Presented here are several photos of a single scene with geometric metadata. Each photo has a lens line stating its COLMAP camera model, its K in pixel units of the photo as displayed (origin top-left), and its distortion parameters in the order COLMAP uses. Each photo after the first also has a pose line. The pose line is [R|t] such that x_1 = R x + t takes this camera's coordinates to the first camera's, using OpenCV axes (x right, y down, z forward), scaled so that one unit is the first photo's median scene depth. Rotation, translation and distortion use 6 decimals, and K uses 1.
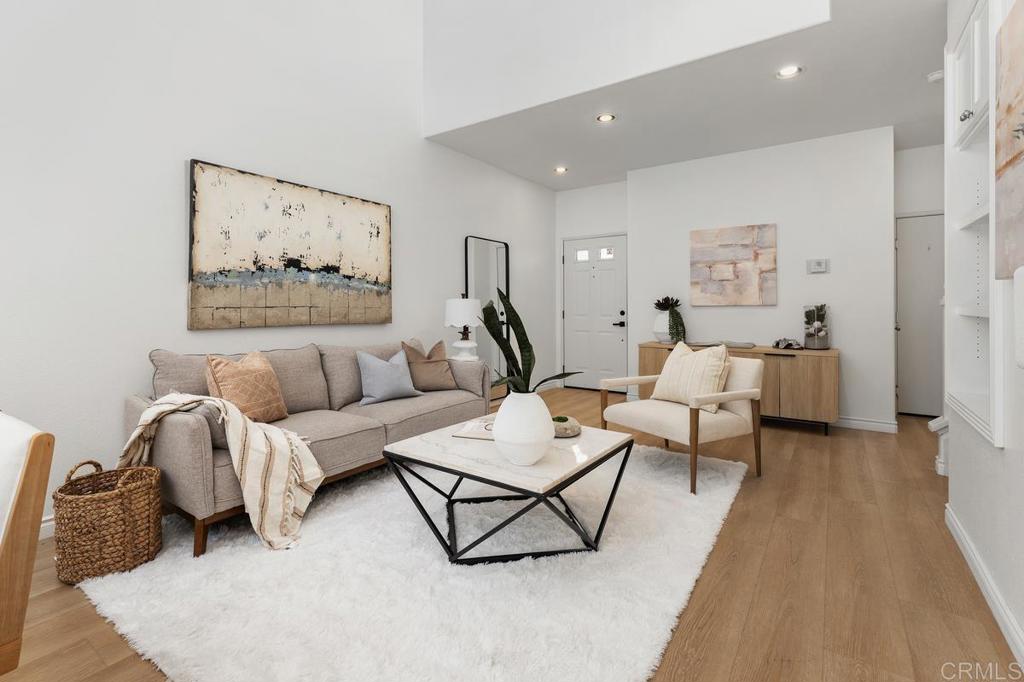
lens RADIAL K [[485.4, 0, 509.9], [0, 485.4, 301.7], [0, 0, 1]] dist [-0.000471, -0.000115]
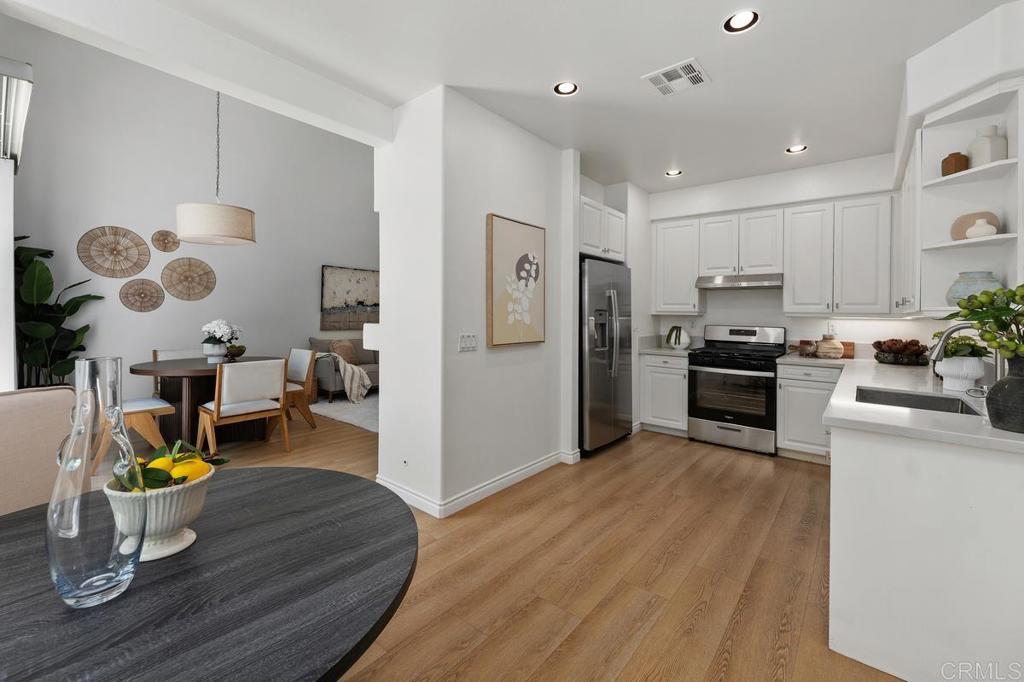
lens RADIAL K [[430.8, 0, 524.7], [0, 430.8, 313.7], [0, 0, 1]] dist [0.000216, -0.000145]
pose [[0.998676, 0.006507, -0.051022, 0.427939], [-0.006053, 0.999941, 0.009061, -0.047640], [0.051078, -0.008740, 0.998656, -0.983010]]
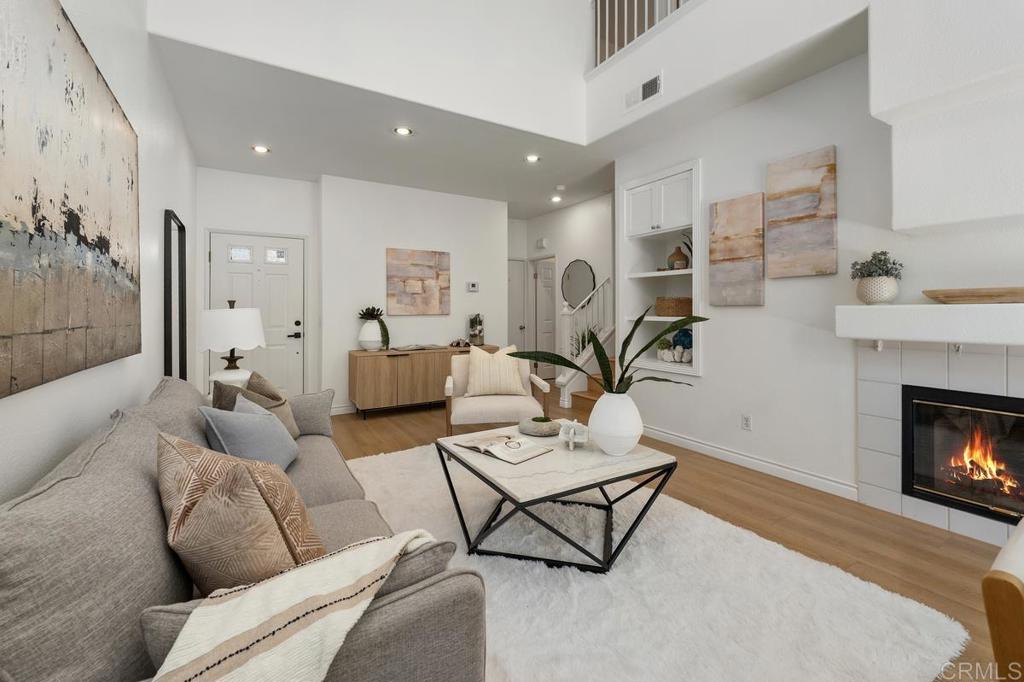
lens RADIAL K [[430.8, 0, 524.7], [0, 430.8, 313.7], [0, 0, 1]] dist [0.000216, -0.000145]
pose [[0.381349, -0.004774, 0.924419, -0.590042], [-0.007458, 0.999938, 0.008240, -0.007649], [-0.924401, -0.010036, 0.381289, 0.470126]]
